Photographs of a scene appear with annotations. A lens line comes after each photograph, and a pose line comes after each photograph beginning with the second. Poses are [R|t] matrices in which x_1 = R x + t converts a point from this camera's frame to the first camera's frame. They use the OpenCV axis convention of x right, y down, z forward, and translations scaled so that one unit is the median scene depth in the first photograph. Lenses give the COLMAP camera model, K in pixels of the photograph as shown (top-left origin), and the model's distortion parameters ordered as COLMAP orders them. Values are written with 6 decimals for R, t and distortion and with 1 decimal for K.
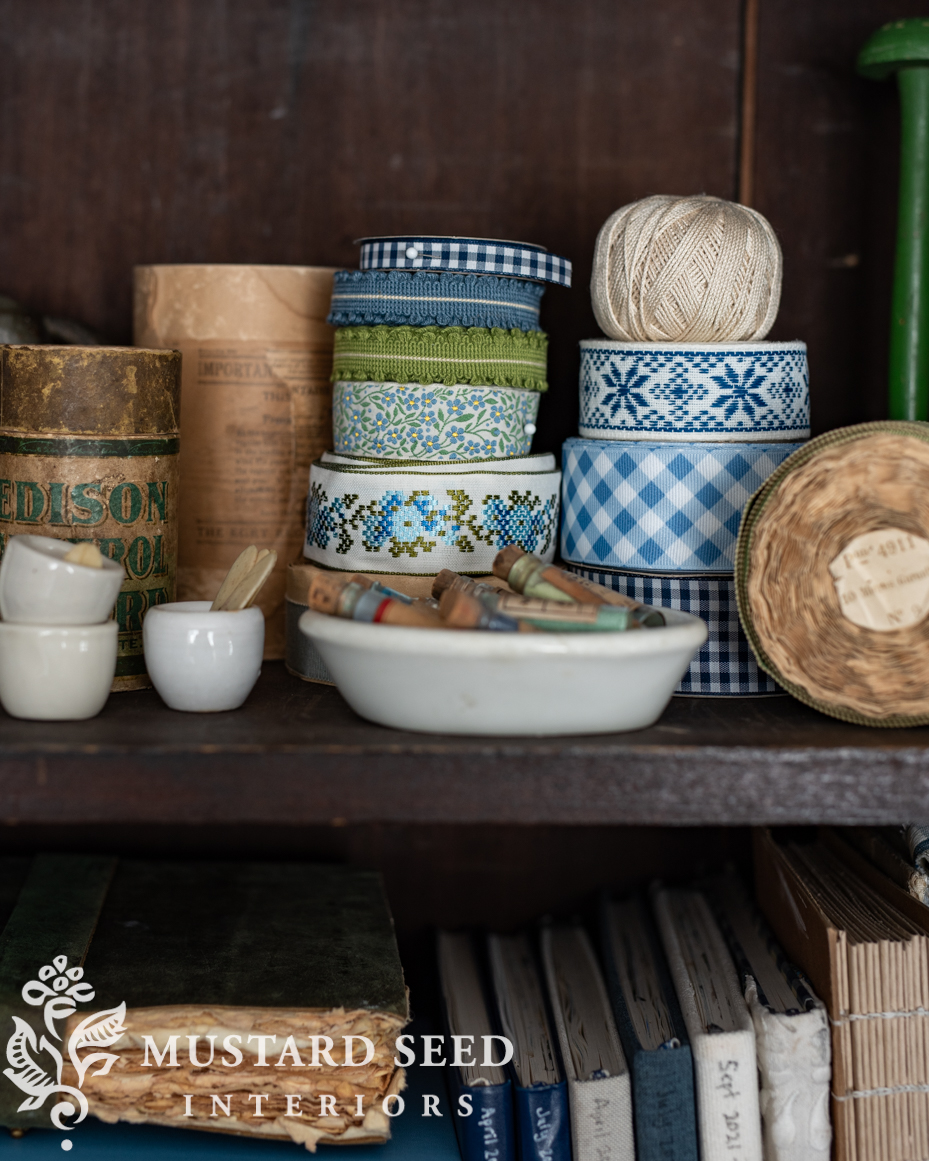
lens RADIAL K [[2231.5, 0, 421.4], [0, 2231.5, 540.3], [0, 0, 1]] dist [-0.025301, 0.000000]
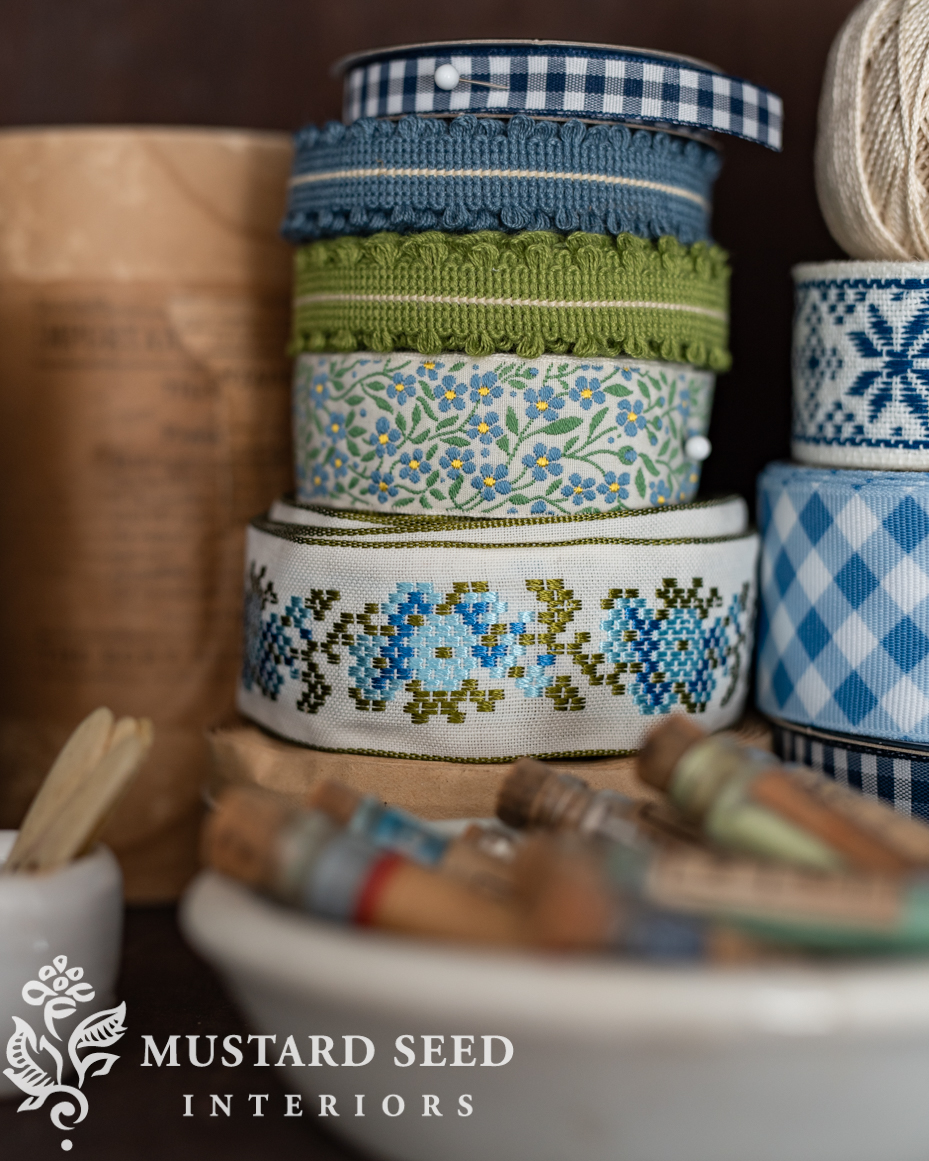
lens RADIAL K [[2231.5, 0, 439.9], [0, 2231.5, 612.1], [0, 0, 1]] dist [-0.025301, 0.000000]
pose [[0.999639, -0.009544, -0.025109, 0.004912], [0.010111, 0.999694, 0.022571, -0.026374], [0.024886, -0.022816, 0.999430, 0.526319]]
